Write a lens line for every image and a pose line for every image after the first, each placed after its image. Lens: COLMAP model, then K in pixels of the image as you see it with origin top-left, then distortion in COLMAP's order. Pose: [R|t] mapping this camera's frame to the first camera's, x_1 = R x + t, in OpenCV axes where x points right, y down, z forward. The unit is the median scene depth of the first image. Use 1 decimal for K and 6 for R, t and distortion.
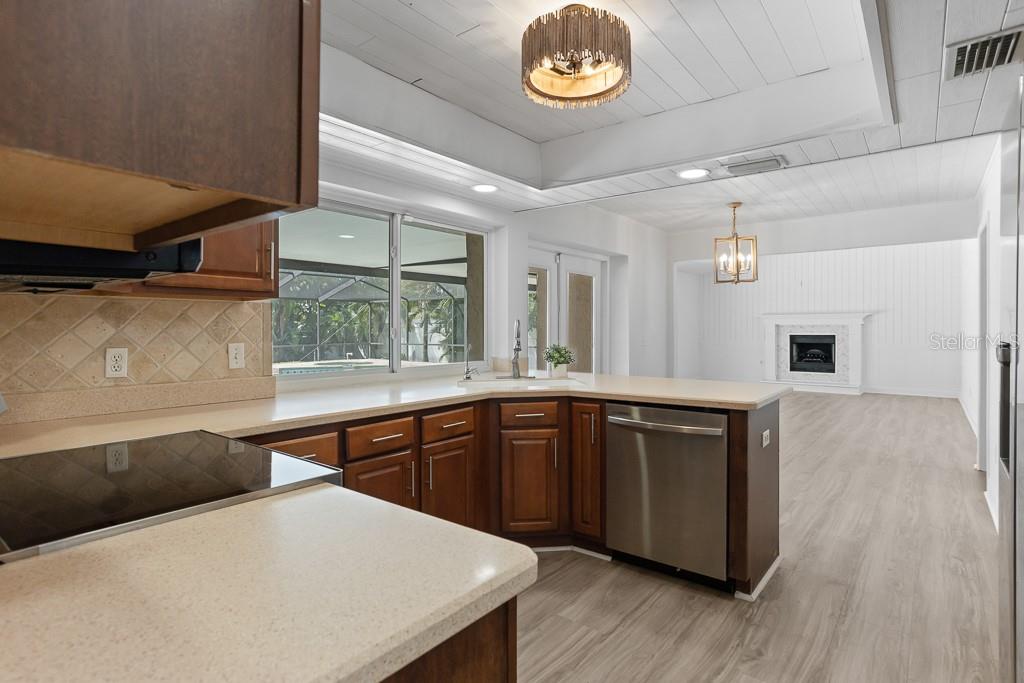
lens RADIAL K [[521.6, 0, 509.5], [0, 521.6, 331.8], [0, 0, 1]] dist [-0.010542, 0.004110]
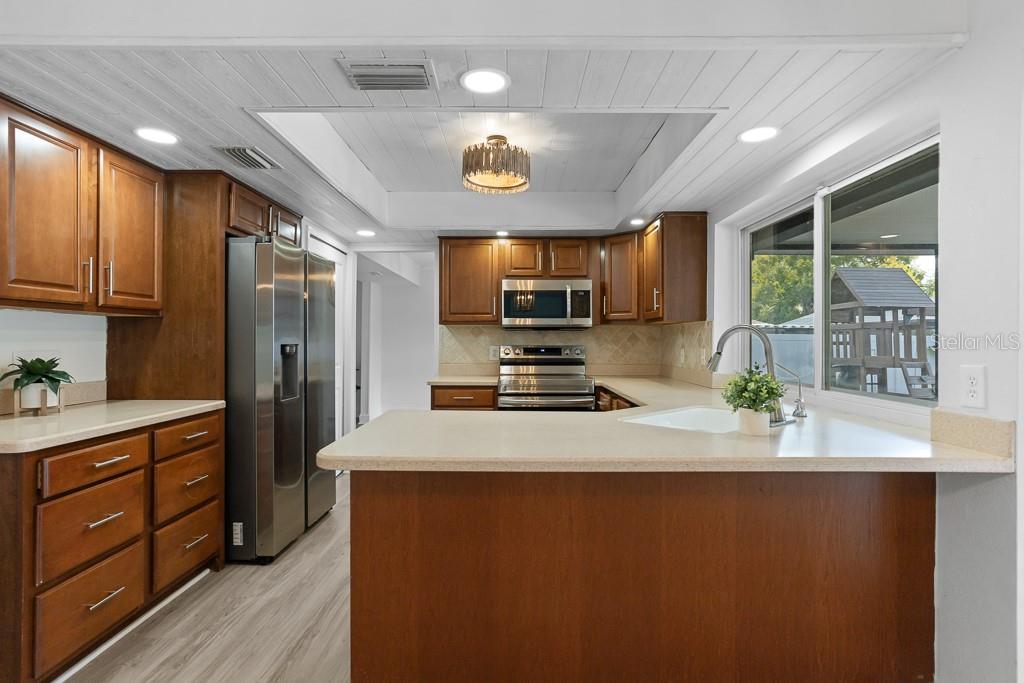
lens RADIAL K [[521.6, 0, 519.2], [0, 521.6, 340.3], [0, 0, 1]] dist [-0.010542, 0.004110]
pose [[-0.780193, 0.000070, -0.625539, 1.010035], [-0.005726, 0.999957, 0.007254, -0.013566], [0.625512, 0.009241, -0.780159, 2.159139]]
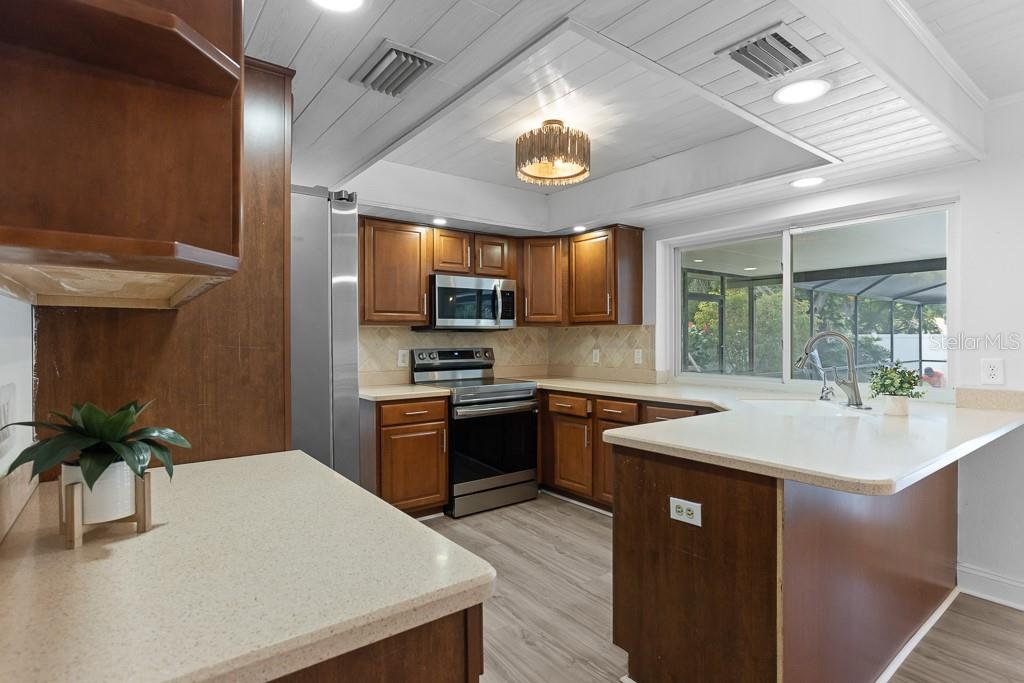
lens RADIAL K [[521.6, 0, 516.5], [0, 521.6, 341.1], [0, 0, 1]] dist [-0.010542, 0.004110]
pose [[-0.233675, 0.007975, -0.972282, 1.476304], [-0.002087, 0.999960, 0.008704, -0.022925], [0.972313, 0.004063, -0.233649, 1.171678]]
